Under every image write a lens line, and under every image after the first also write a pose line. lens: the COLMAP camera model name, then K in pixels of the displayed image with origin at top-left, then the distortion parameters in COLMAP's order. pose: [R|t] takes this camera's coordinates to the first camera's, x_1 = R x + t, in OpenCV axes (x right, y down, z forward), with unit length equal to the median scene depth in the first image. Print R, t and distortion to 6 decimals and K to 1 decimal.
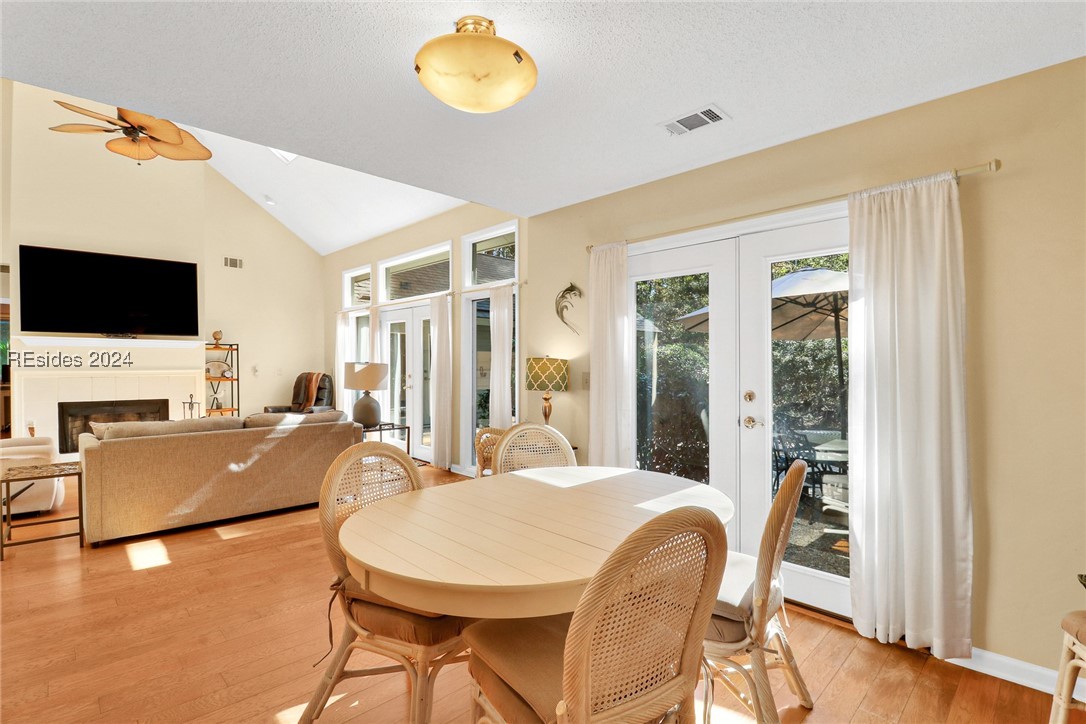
lens RADIAL K [[505.2, 0, 548.0], [0, 505.2, 378.9], [0, 0, 1]] dist [-0.000919, -0.011304]
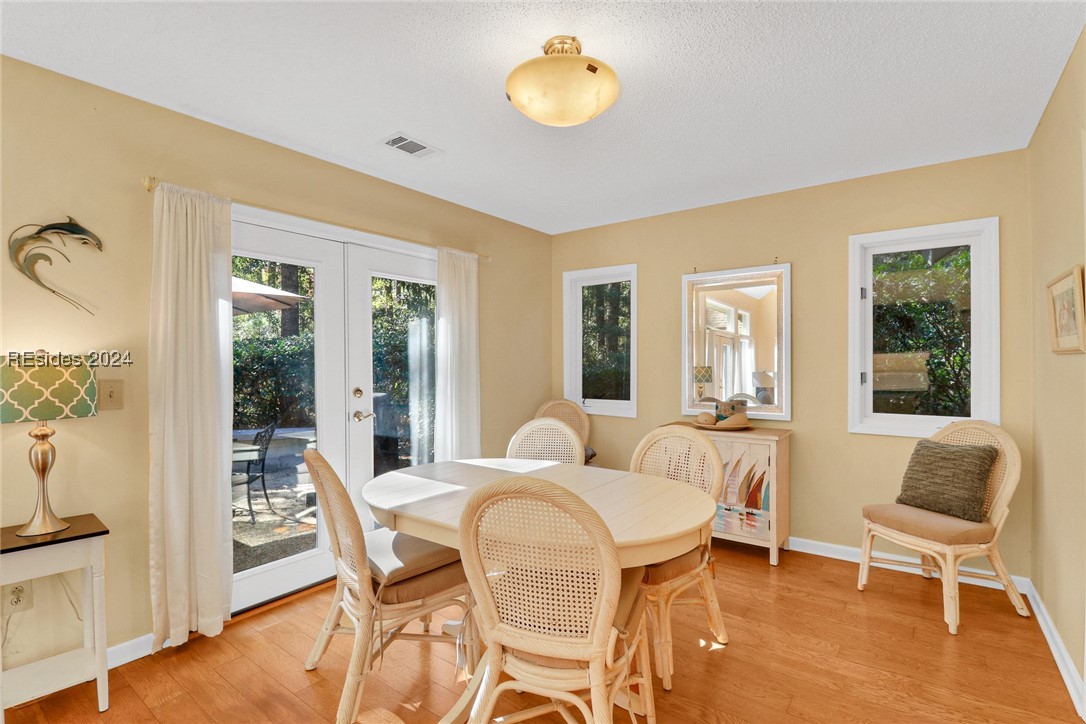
lens RADIAL K [[505.2, 0, 547.9], [0, 505.2, 363.7], [0, 0, 1]] dist [-0.000919, -0.011304]
pose [[-0.146511, -0.009225, 0.989166, -0.377482], [0.032582, 0.999369, 0.014146, -0.015052], [-0.988672, 0.034302, -0.146118, 0.381844]]
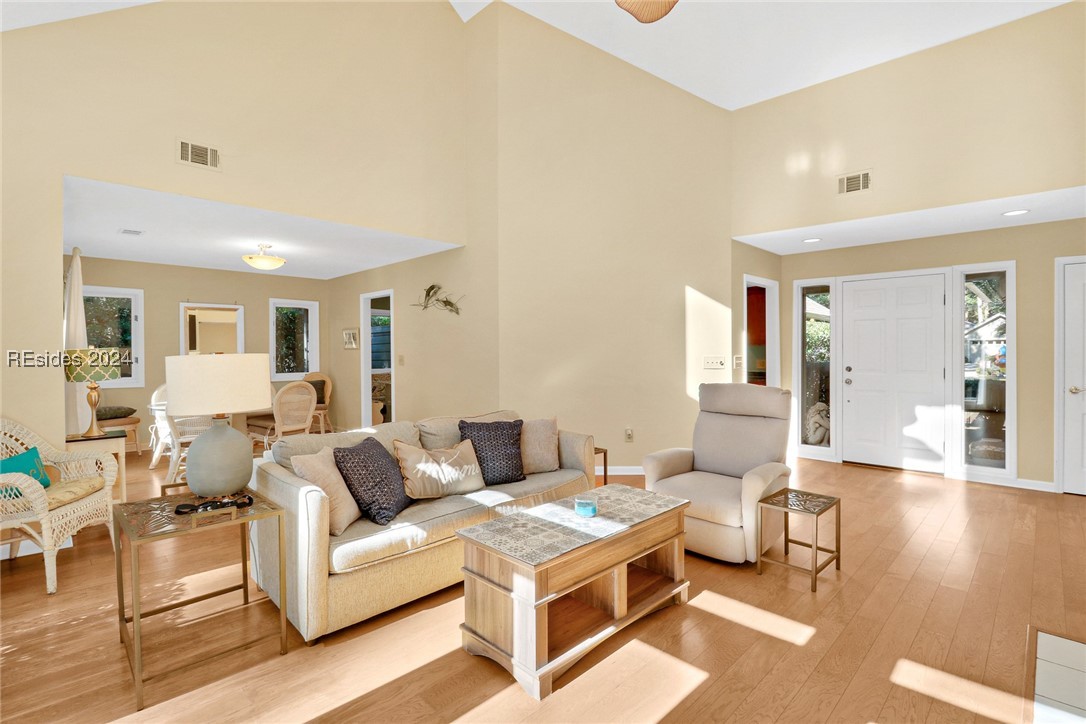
lens RADIAL K [[505.2, 0, 540.1], [0, 505.2, 358.4], [0, 0, 1]] dist [-0.000919, -0.011304]
pose [[-0.999936, -0.005125, 0.010130, -0.595987], [-0.004683, 0.999054, 0.043227, -0.045034], [-0.010342, 0.043177, -0.999014, 1.317514]]
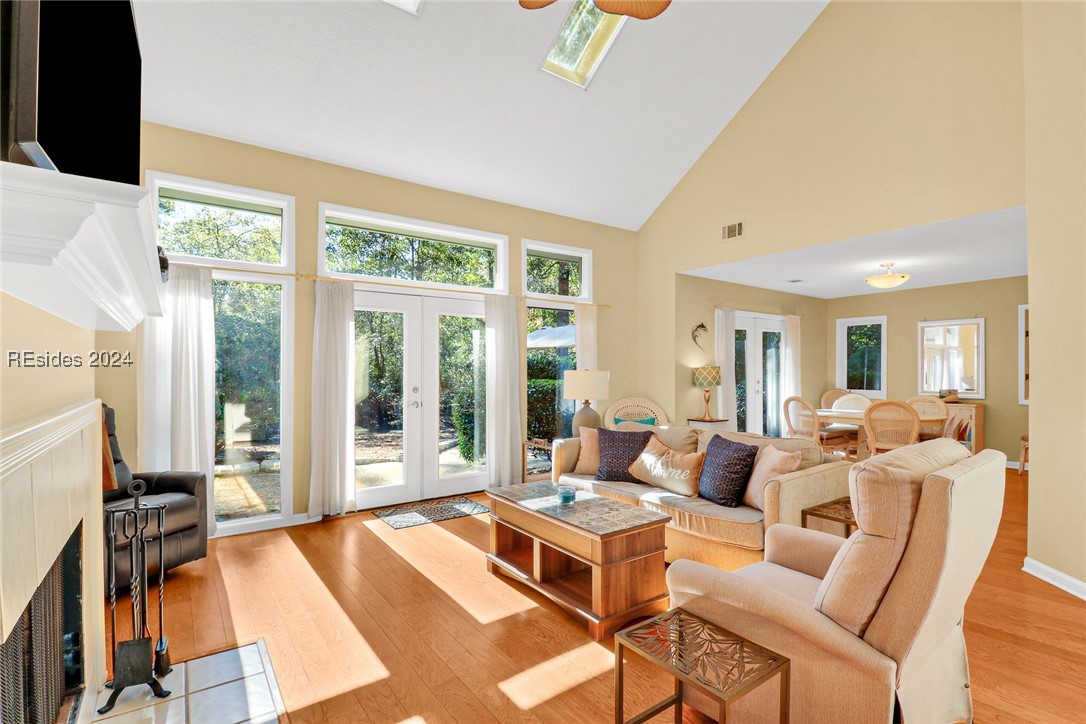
lens RADIAL K [[505.2, 0, 547.5], [0, 505.2, 369.9], [0, 0, 1]] dist [-0.000919, -0.011304]
pose [[0.155882, -0.008195, 0.987742, -1.147097], [0.033081, 0.999448, 0.003072, -0.035046], [-0.987222, 0.032197, 0.156067, 0.836518]]
